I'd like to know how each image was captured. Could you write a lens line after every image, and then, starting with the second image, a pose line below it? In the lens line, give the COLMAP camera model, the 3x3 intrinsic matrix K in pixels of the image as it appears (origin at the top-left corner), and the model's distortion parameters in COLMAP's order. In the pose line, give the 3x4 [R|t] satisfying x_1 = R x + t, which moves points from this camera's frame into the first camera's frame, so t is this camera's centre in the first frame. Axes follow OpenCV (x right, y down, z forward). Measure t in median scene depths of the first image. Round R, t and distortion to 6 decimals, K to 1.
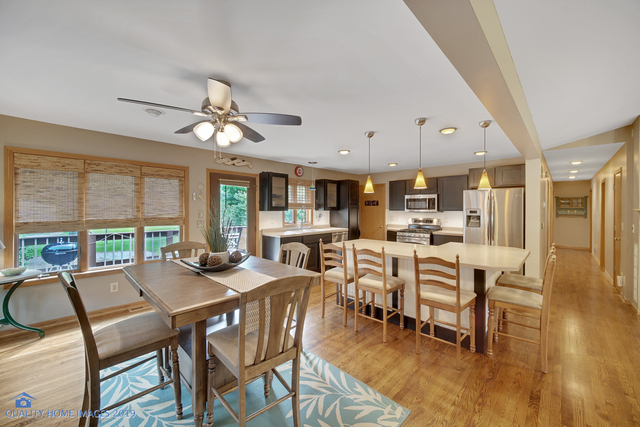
lens RADIAL K [[252.4, 0, 322.0], [0, 252.4, 210.7], [0, 0, 1]] dist [0.000049, -0.000041]
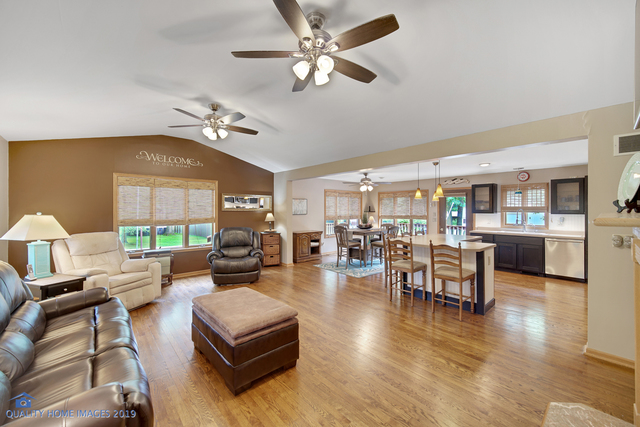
lens RADIAL K [[253.3, 0, 327.5], [0, 253.3, 211.5], [0, 0, 1]] dist [-0.000885, -0.000057]
pose [[-0.047760, 0.002880, -0.998855, 1.257814], [-0.012940, 0.999910, 0.003502, -0.003215], [0.998775, 0.013093, -0.047718, 0.290689]]
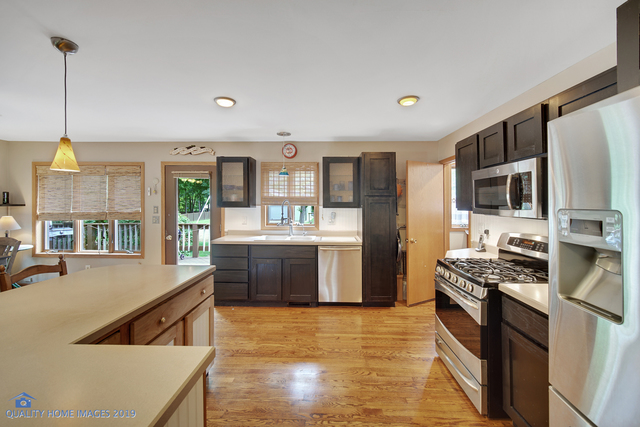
lens RADIAL K [[259.7, 0, 318.6], [0, 259.7, 206.1], [0, 0, 1]] dist [0.000165, 0.000015]
pose [[0.666696, 0.010186, -0.745261, 0.613195], [-0.010409, 0.999936, 0.004354, -0.010187], [0.745257, 0.004854, 0.666759, 0.732070]]
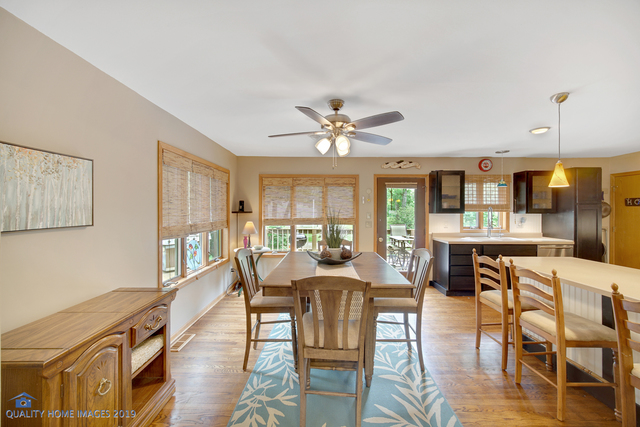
lens RADIAL K [[253.1, 0, 320.0], [0, 253.1, 213.5], [0, 0, 1]] dist [0.000062, -0.000015]
pose [[0.688122, 0.008685, -0.725543, 0.167657], [-0.006658, 0.999962, 0.005655, -0.001235], [0.725564, 0.000939, 0.688154, 0.066946]]
